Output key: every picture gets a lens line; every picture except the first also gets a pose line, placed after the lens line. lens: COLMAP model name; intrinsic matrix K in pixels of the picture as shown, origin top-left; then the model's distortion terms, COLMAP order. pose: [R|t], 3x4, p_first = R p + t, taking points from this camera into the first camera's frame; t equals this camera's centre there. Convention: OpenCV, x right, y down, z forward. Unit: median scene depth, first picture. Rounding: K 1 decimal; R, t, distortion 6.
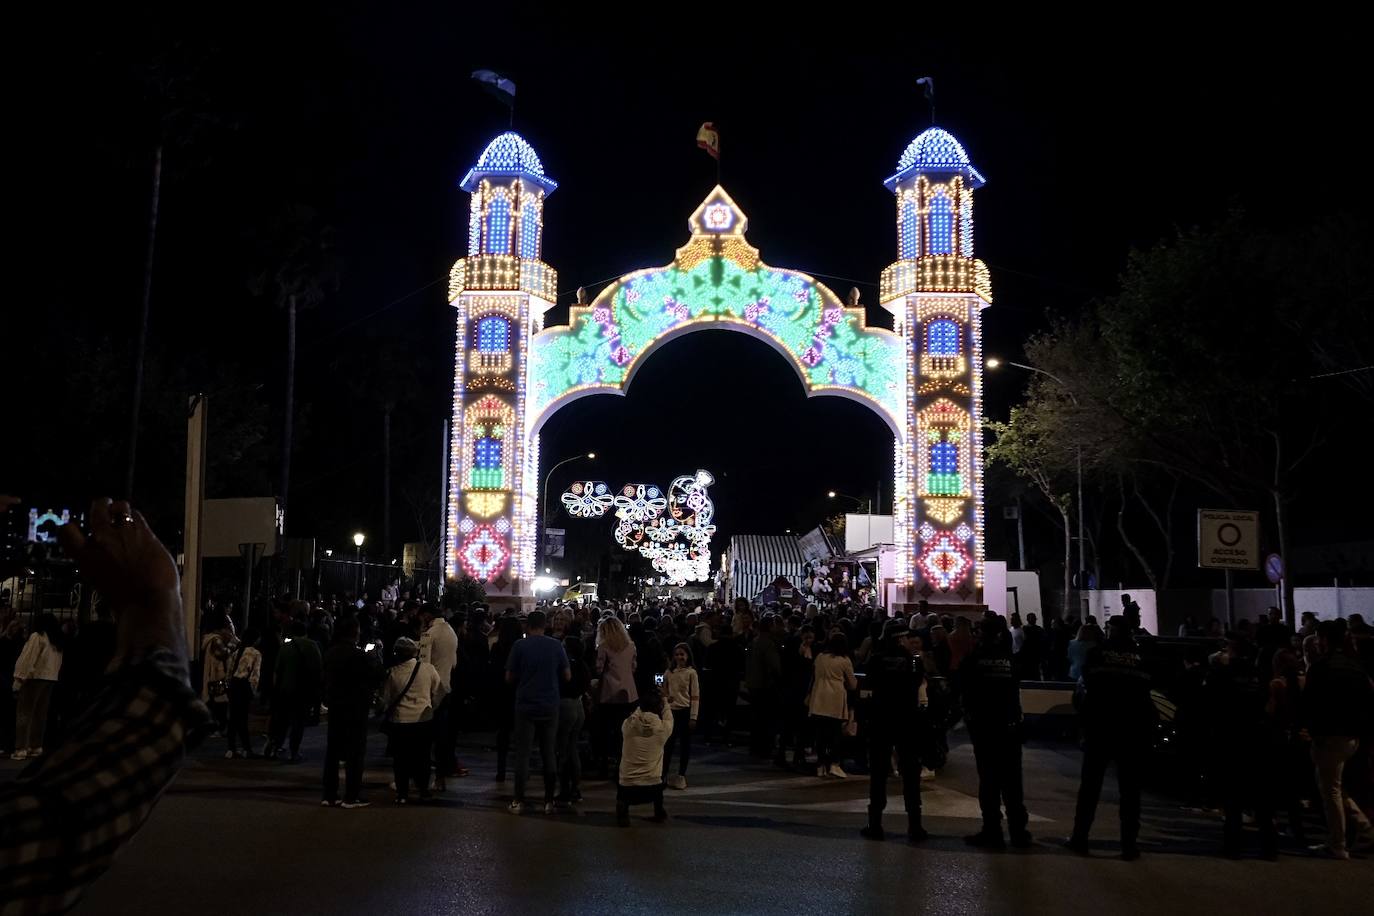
lens RADIAL K [[1070.7, 0, 678.8], [0, 1070.7, 458.9], [0, 0, 1]] dist [-0.045166, 0.001906]
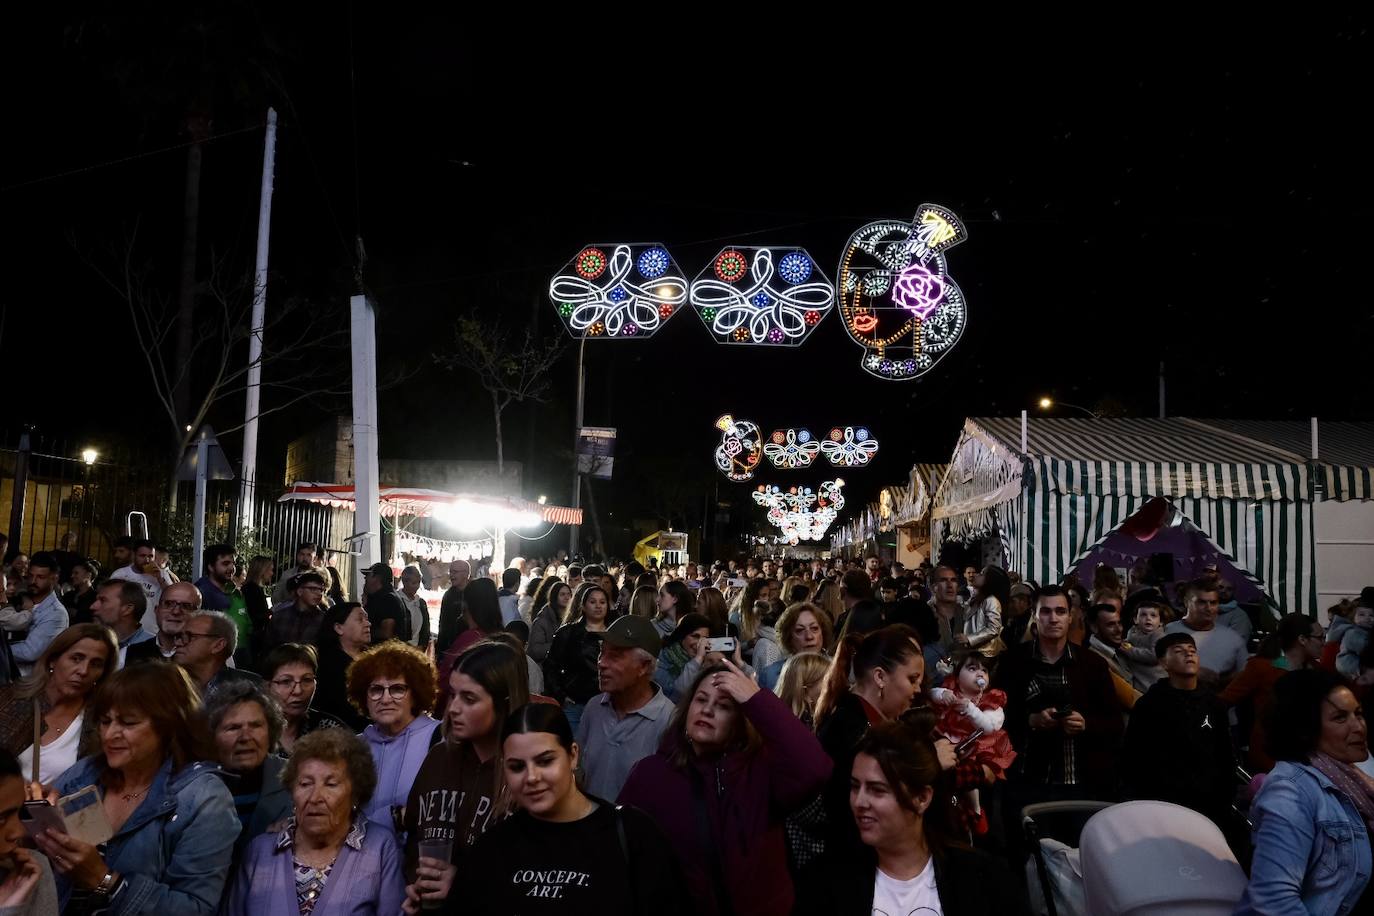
lens RADIAL K [[927.3, 0, 681.2], [0, 927.3, 458.4], [0, 0, 1]] dist [-0.039849, 0.036104]
pose [[0.993741, -0.000383, -0.111709, -0.044035], [0.003075, 0.999709, 0.023927, 0.141196], [0.111667, -0.024121, 0.993453, 1.090344]]
